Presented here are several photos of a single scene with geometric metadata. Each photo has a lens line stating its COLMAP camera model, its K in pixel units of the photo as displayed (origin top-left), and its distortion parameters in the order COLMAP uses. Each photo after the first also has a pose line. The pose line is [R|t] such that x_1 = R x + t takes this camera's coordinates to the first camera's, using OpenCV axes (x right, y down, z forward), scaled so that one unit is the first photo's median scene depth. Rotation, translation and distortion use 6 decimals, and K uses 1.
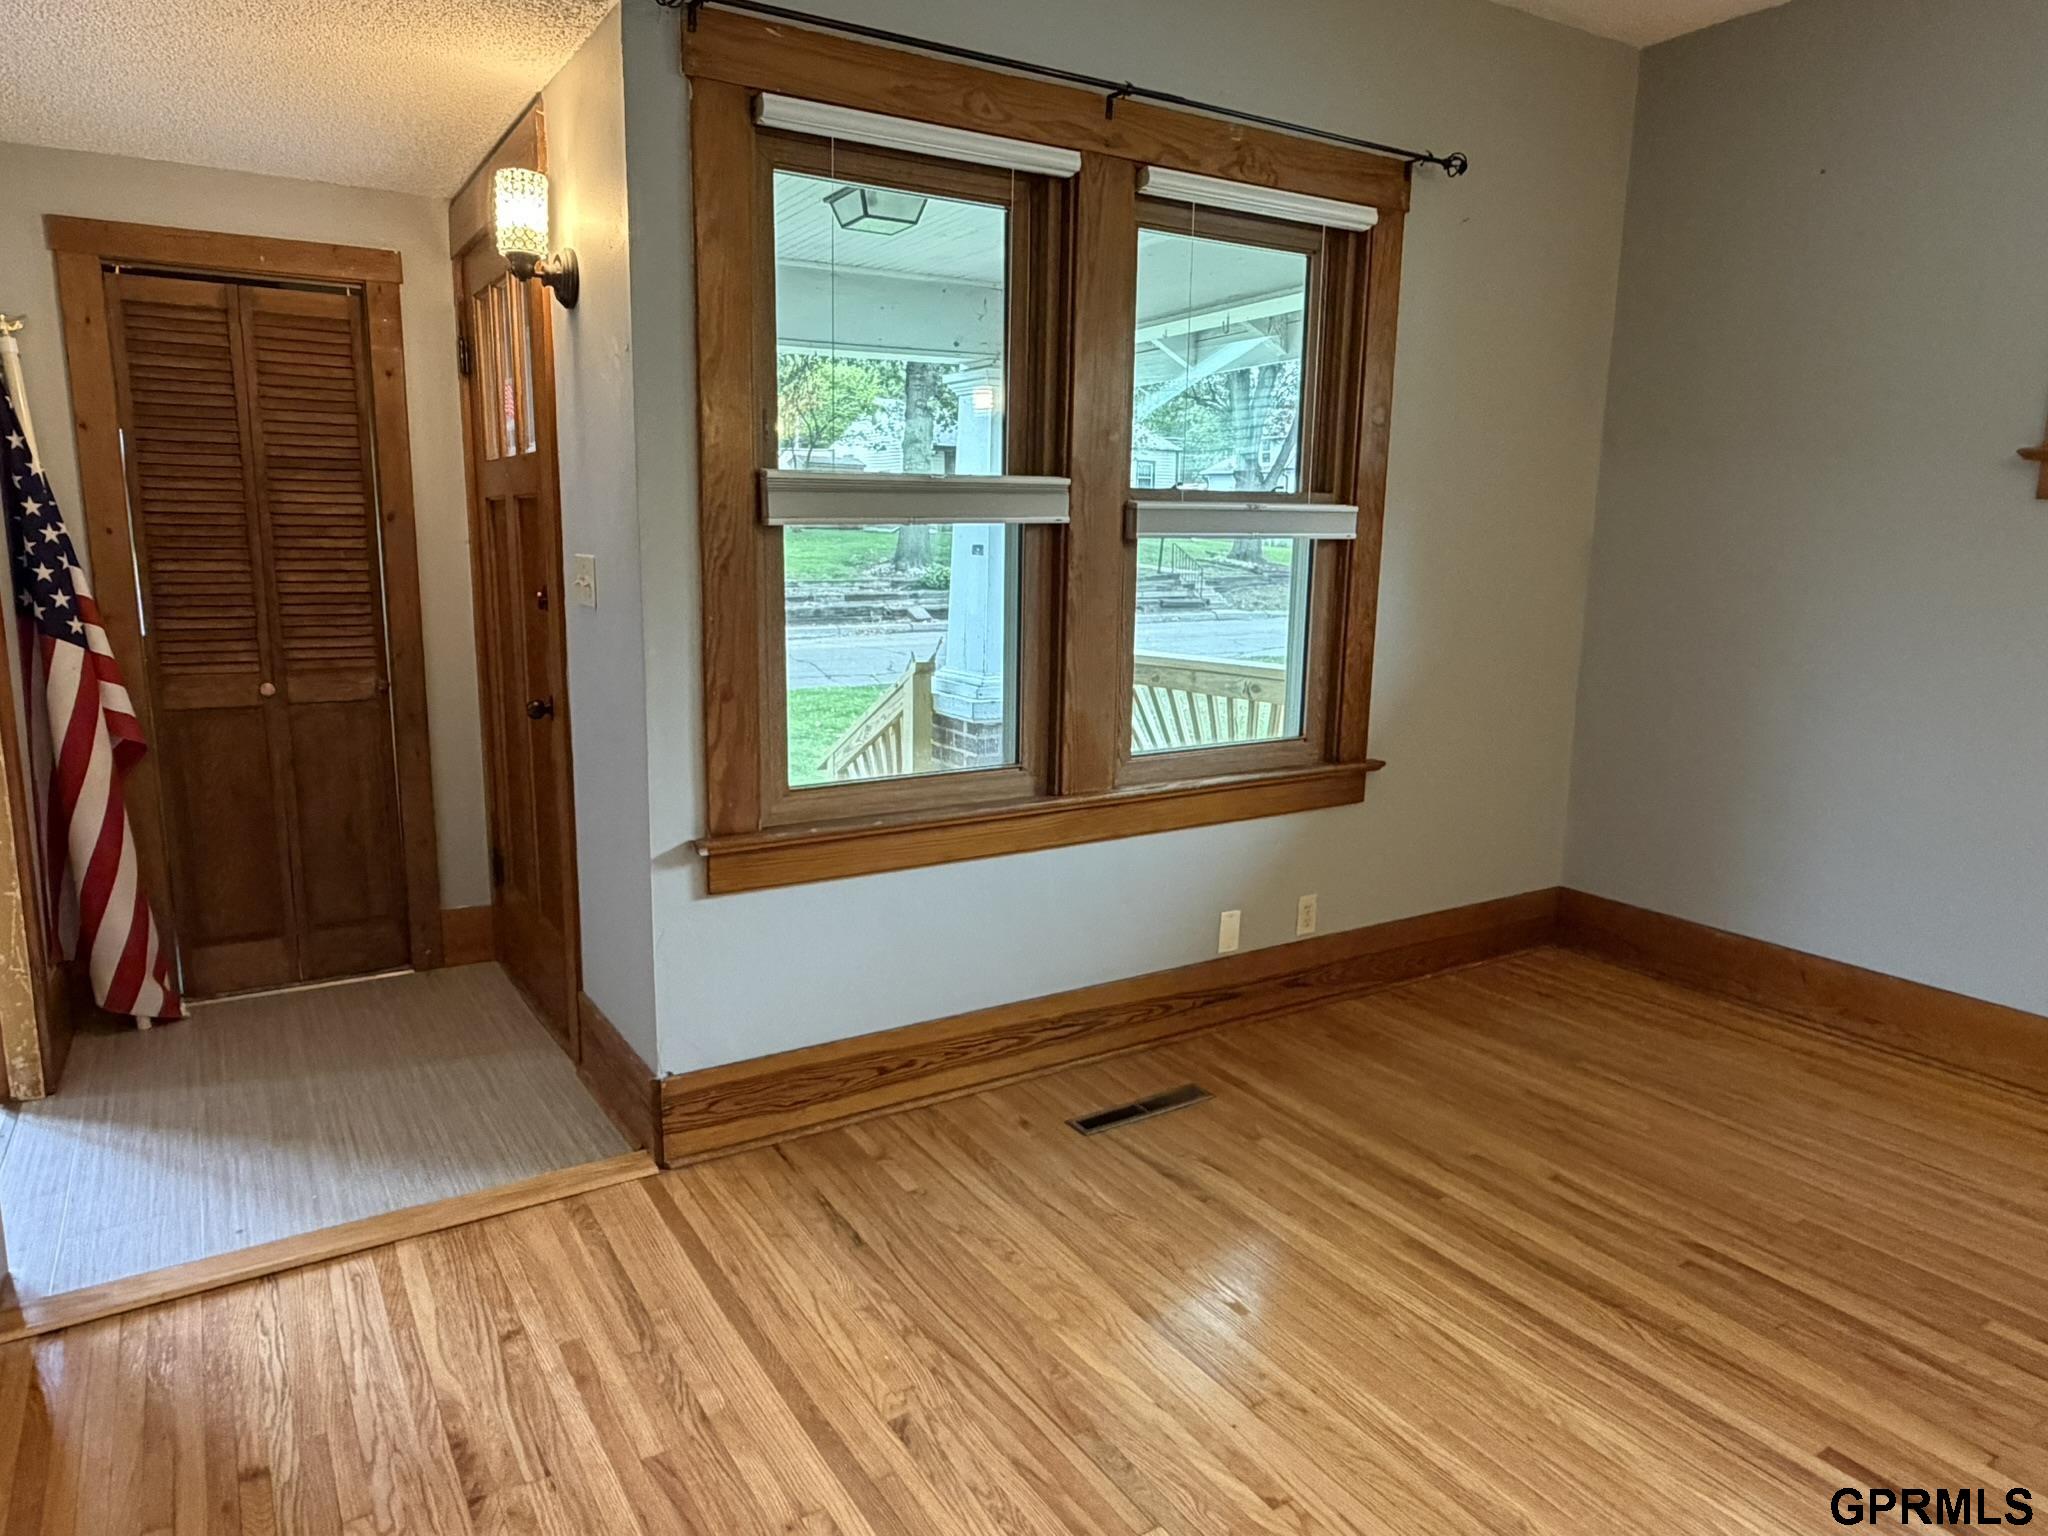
lens RADIAL K [[1312.5, 0, 1021.8], [0, 1312.5, 761.6], [0, 0, 1]] dist [0.002878, 0.000277]
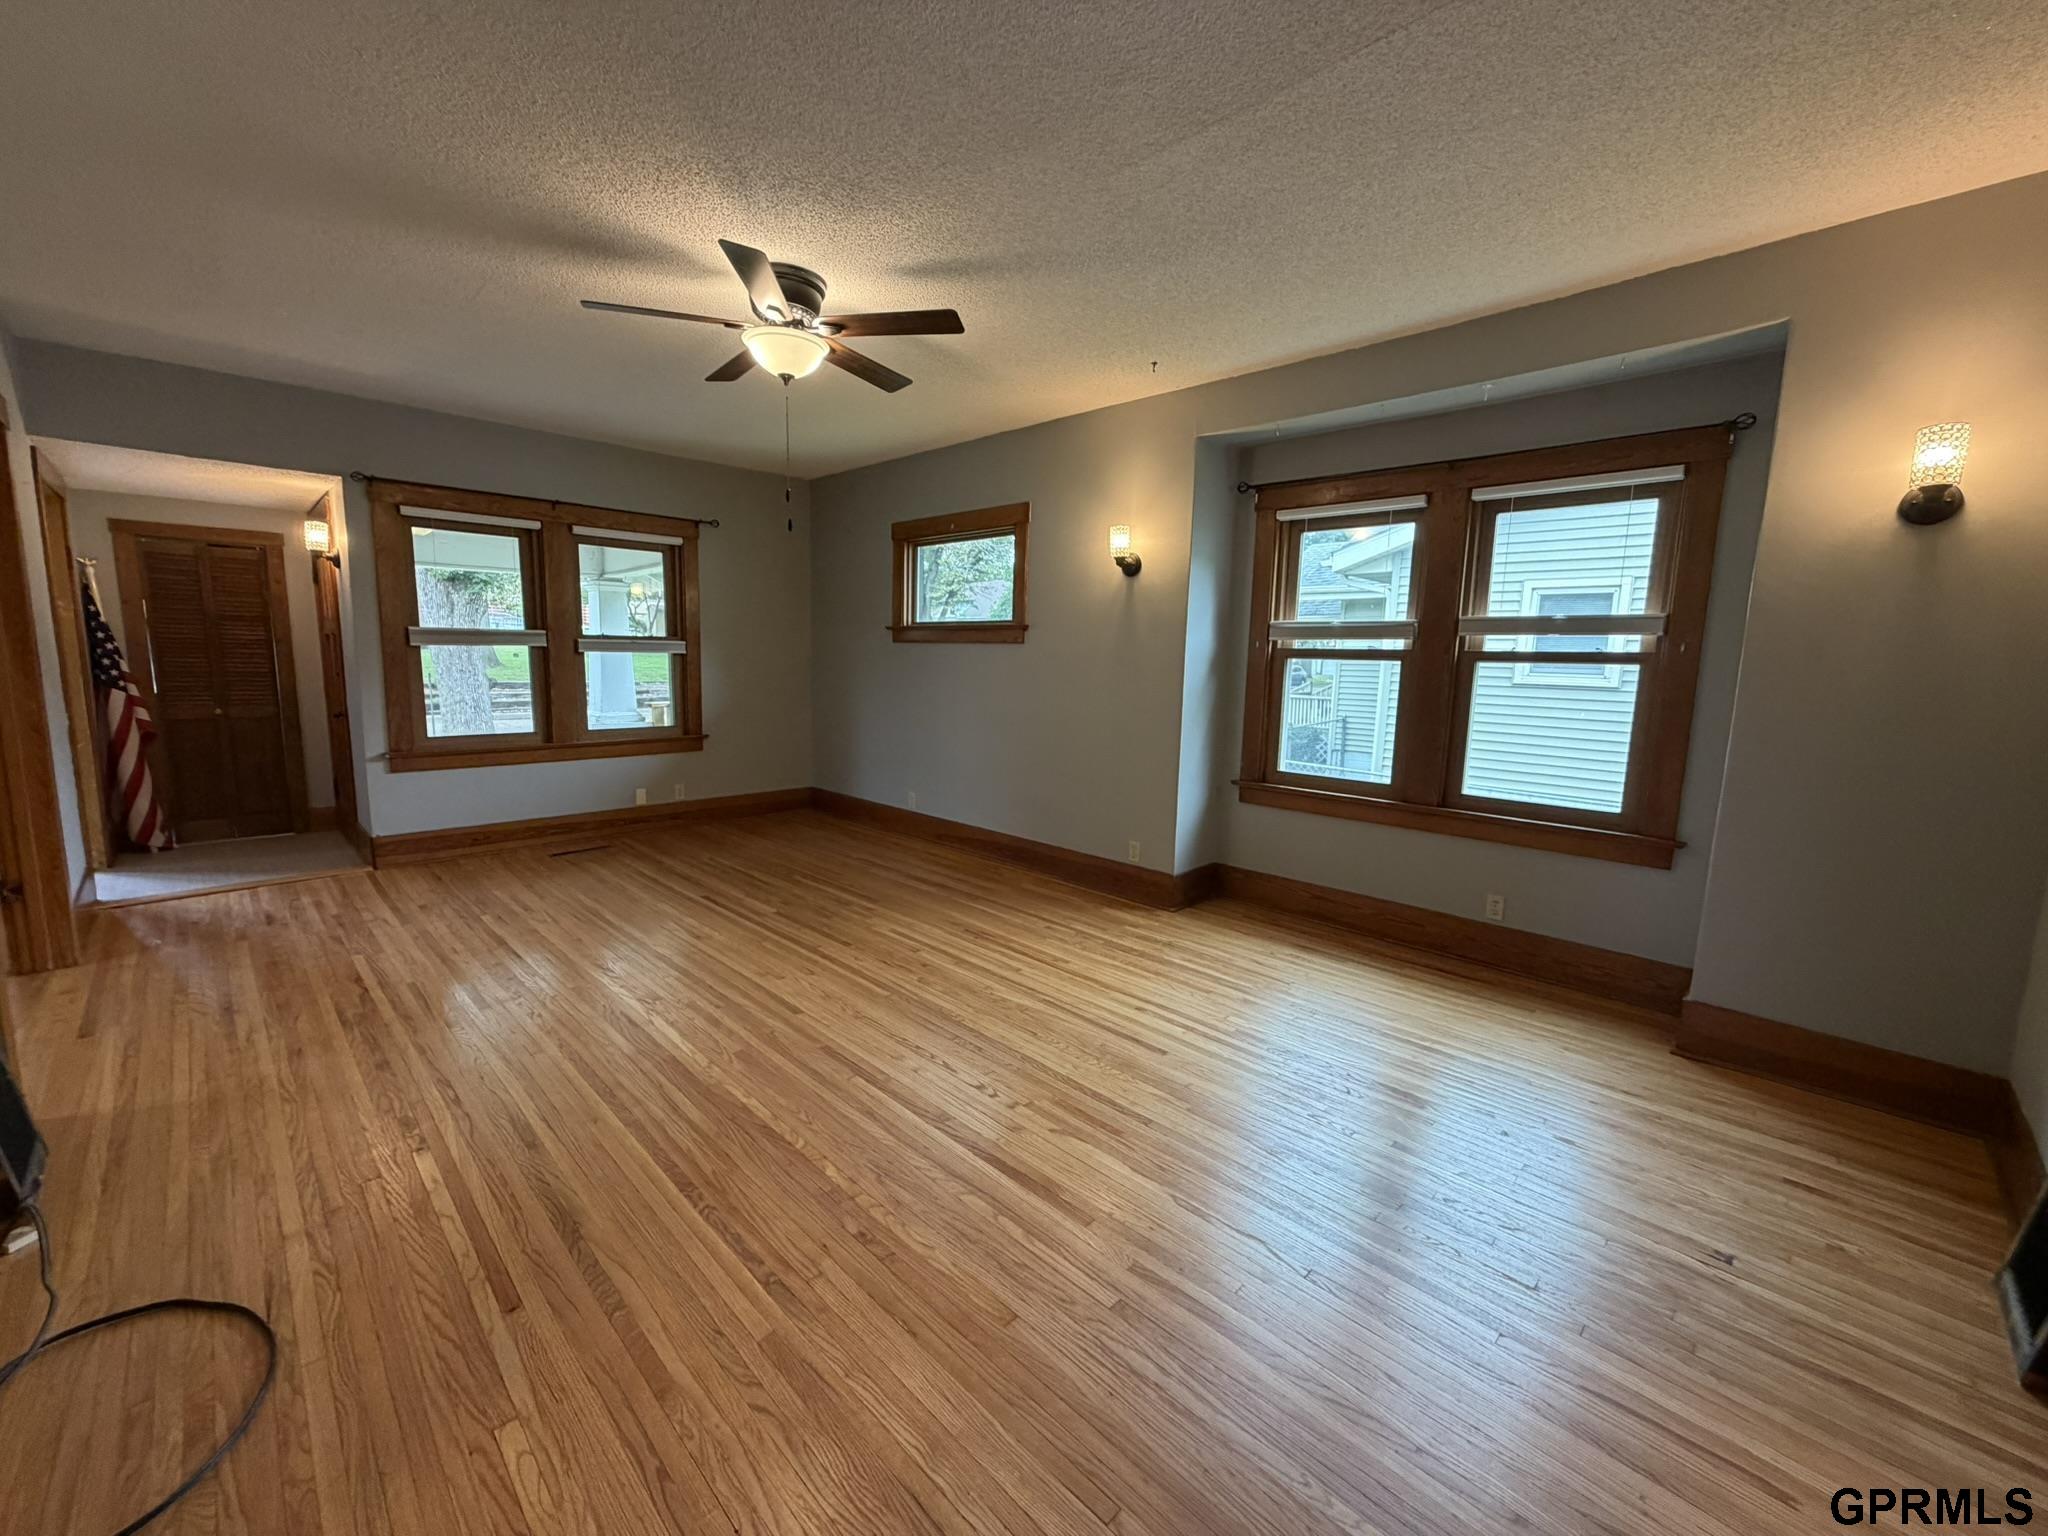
lens RADIAL K [[812.9, 0, 1024.0], [0, 812.9, 768.0], [0, 0, 1]] dist [-0.000149, -0.000349]
pose [[0.973334, -0.021777, 0.228355, 0.570895], [0.030196, 0.998985, -0.033439, 0.156572], [-0.227395, 0.039442, 0.973003, -0.853800]]
